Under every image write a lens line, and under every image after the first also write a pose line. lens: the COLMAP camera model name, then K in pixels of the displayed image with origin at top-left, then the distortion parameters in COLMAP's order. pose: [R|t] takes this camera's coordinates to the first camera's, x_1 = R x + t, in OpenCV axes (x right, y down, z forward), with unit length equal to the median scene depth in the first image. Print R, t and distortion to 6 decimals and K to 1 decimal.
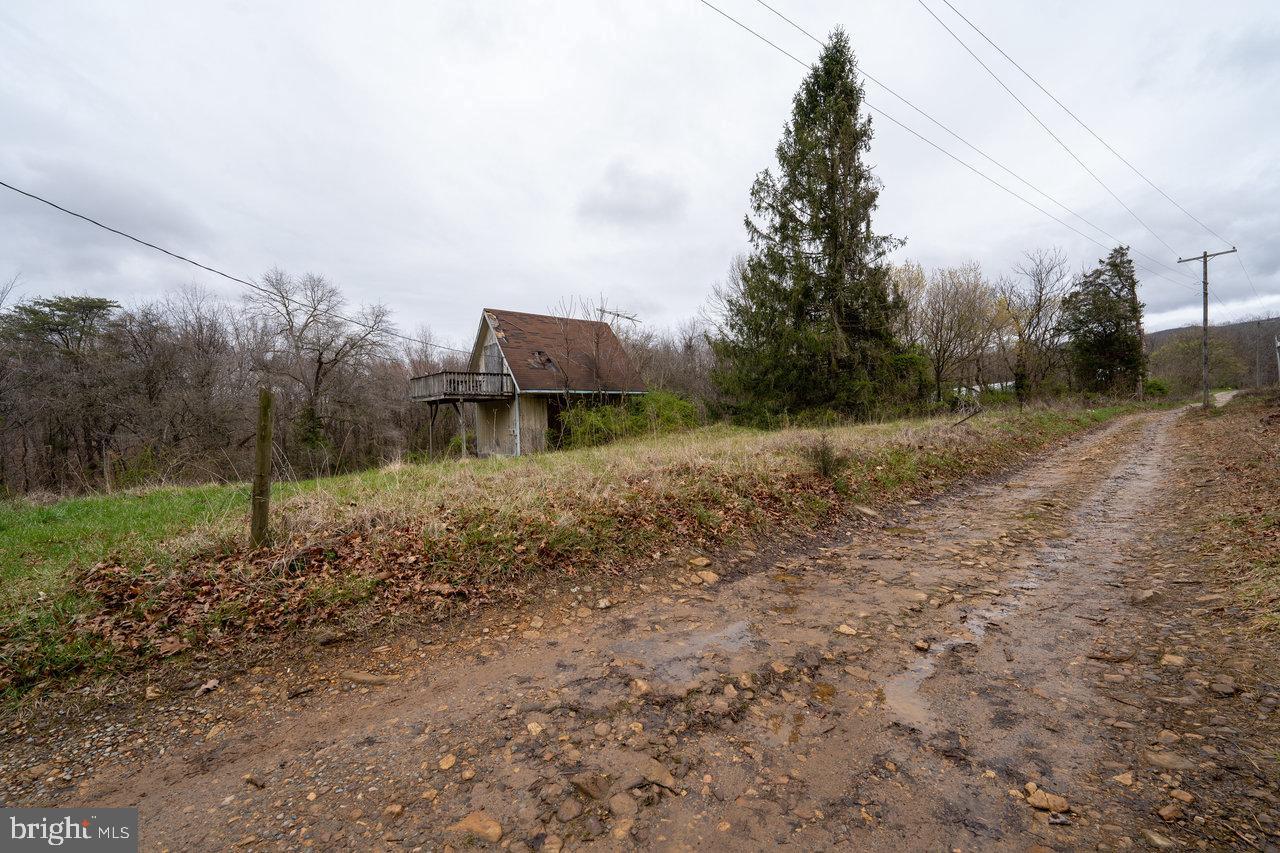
lens RADIAL K [[466.8, 0, 640.0], [0, 466.8, 426.5], [0, 0, 1]] dist [-0.000860, -0.000052]
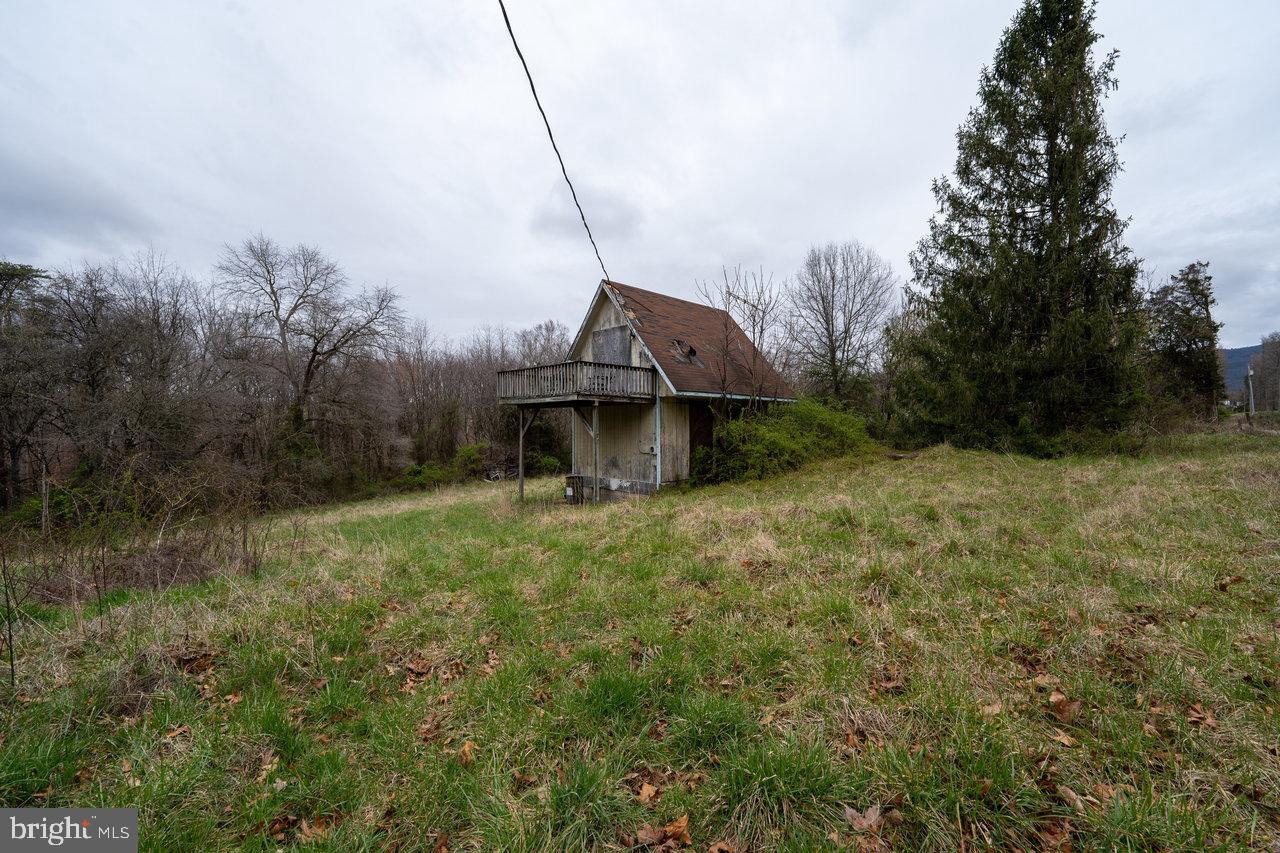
lens RADIAL K [[466.8, 0, 640.0], [0, 466.8, 426.5], [0, 0, 1]] dist [-0.000860, -0.000052]
pose [[0.996974, 0.025455, 0.073450, -0.202450], [-0.024081, 0.999519, -0.019538, -0.005636], [-0.073912, 0.017710, 0.997108, 0.167650]]
